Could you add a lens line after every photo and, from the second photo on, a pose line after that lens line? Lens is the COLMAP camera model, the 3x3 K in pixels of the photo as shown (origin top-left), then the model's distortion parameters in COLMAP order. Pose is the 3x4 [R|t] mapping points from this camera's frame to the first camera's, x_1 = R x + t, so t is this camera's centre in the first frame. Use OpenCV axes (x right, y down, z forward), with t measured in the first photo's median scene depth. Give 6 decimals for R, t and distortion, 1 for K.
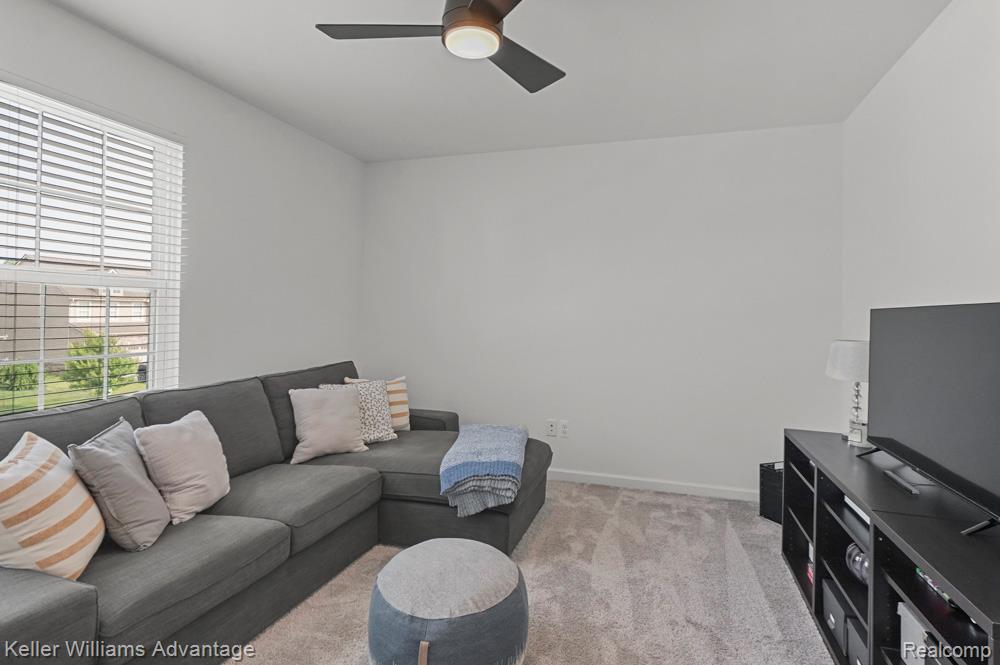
lens RADIAL K [[522.7, 0, 496.9], [0, 522.7, 313.1], [0, 0, 1]] dist [-0.001224, 0.000258]
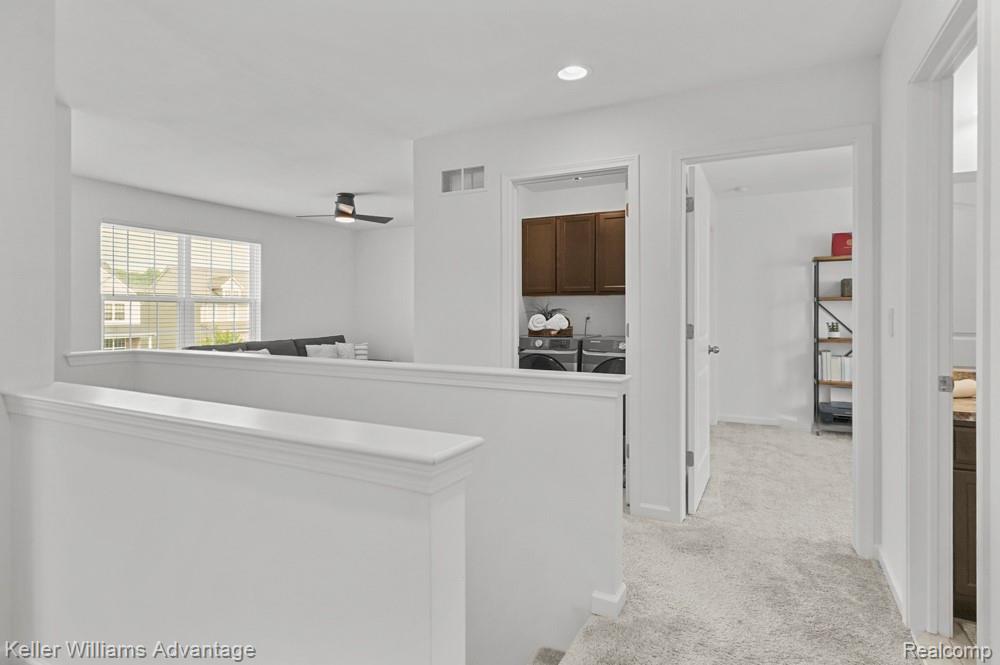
lens RADIAL K [[532.3, 0, 500.4], [0, 532.3, 316.9], [0, 0, 1]] dist [-0.045521, 0.019892]
pose [[0.988018, -0.015208, -0.153590, 0.954110], [0.017364, 0.999769, 0.012705, 0.008546], [0.153362, -0.015220, 0.988053, -1.379469]]
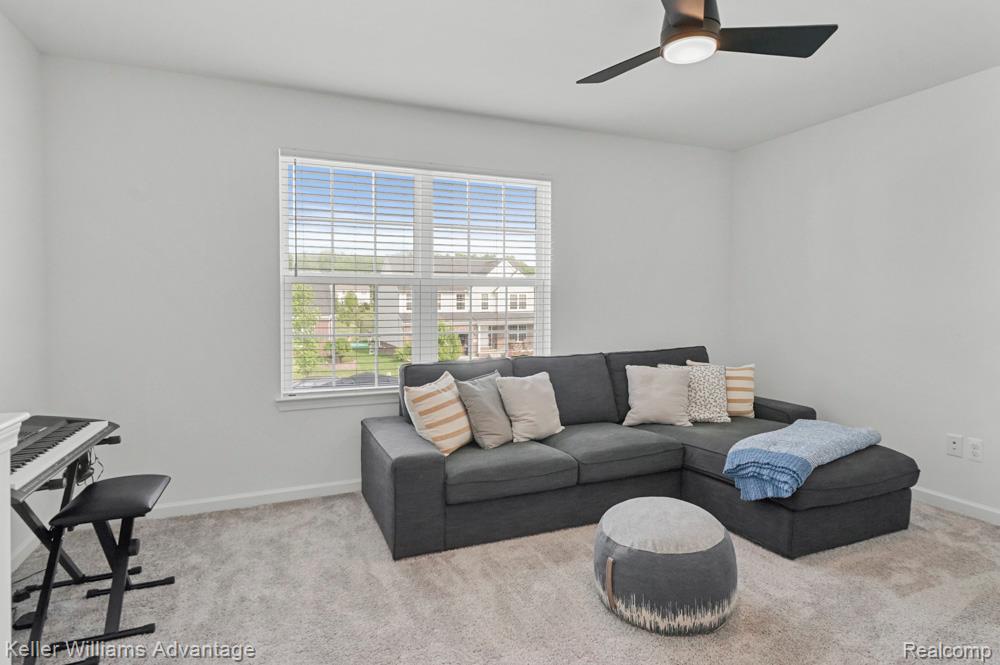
lens RADIAL K [[527.4, 0, 500.9], [0, 527.4, 318.8], [0, 0, 1]] dist [-0.001033, -0.000574]
pose [[0.652895, 0.008726, -0.757398, 0.398083], [0.015033, 0.999587, 0.024475, 0.005454], [0.757299, -0.027365, 0.652495, -0.017467]]
